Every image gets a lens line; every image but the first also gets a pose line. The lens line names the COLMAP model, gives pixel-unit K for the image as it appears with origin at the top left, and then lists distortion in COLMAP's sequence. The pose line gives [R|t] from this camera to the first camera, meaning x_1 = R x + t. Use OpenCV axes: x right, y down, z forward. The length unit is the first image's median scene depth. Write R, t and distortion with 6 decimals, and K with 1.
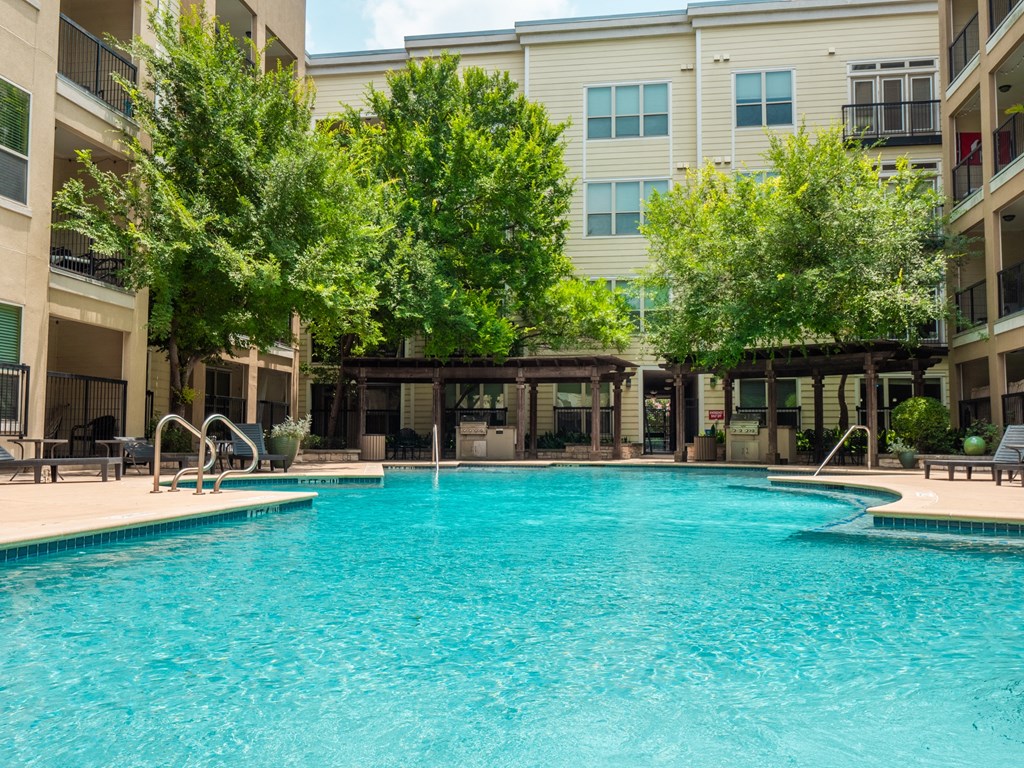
lens RADIAL K [[1041.2, 0, 513.1], [0, 1041.2, 382.5], [0, 0, 1]] dist [-0.010080, 0.000000]
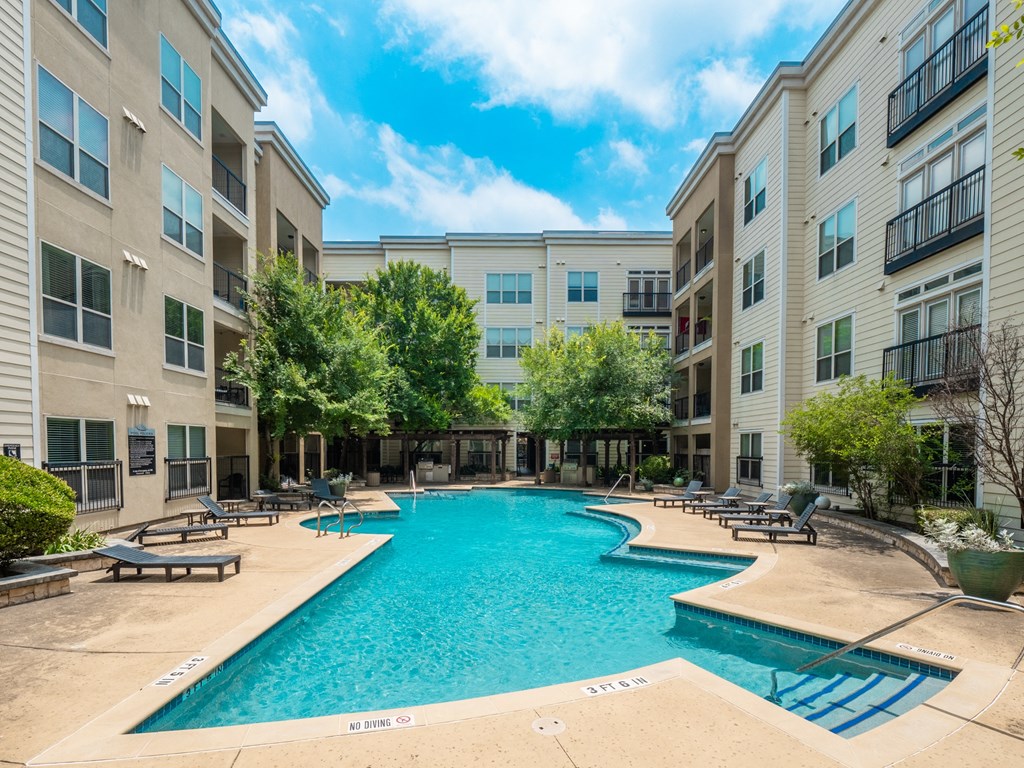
lens RADIAL K [[1041.2, 0, 510.3], [0, 1041.2, 383.9], [0, 0, 1]] dist [-0.010080, 0.000000]
pose [[0.978198, -0.014300, 0.207181, -0.280319], [-0.014787, 0.990299, 0.138166, -0.366531], [-0.207147, -0.138217, 0.968497, -0.817977]]
